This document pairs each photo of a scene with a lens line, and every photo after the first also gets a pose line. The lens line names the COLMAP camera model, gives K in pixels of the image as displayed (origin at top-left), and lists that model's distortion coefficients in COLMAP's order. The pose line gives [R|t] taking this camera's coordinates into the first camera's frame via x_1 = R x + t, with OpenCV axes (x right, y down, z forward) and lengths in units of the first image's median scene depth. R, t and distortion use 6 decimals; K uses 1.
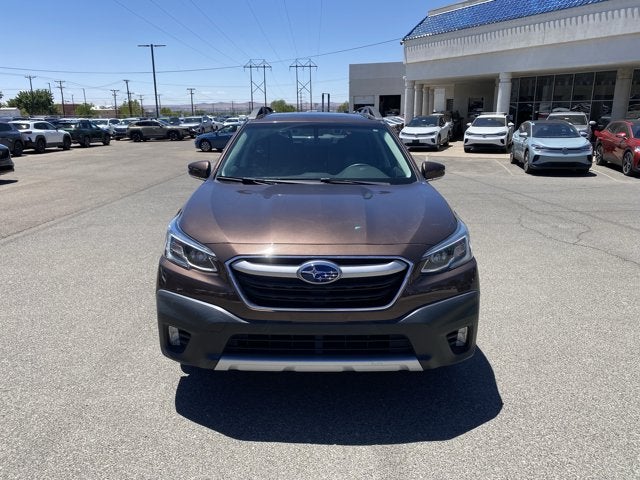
lens RADIAL K [[490.1, 0, 318.7], [0, 490.1, 238.0], [0, 0, 1]] dist [0.022039, -0.024373]
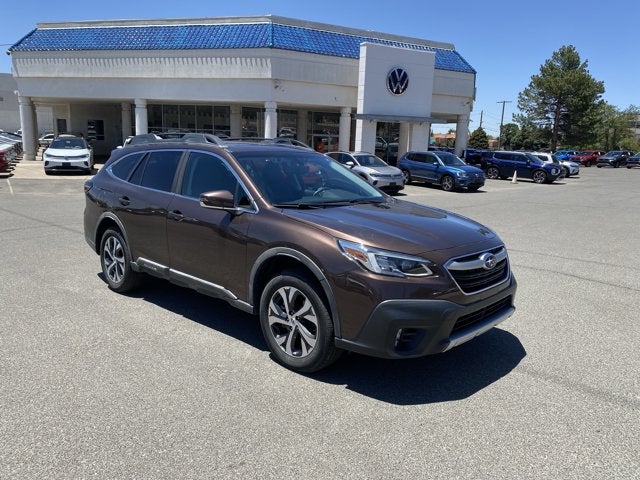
lens RADIAL K [[490.1, 0, 307.5], [0, 490.1, 241.1], [0, 0, 1]] dist [0.022039, -0.024373]
pose [[0.695559, -0.114365, 0.709308, -0.160657], [0.140341, 0.989859, 0.021979, -0.010780], [-0.704629, 0.084257, 0.704556, 0.040756]]
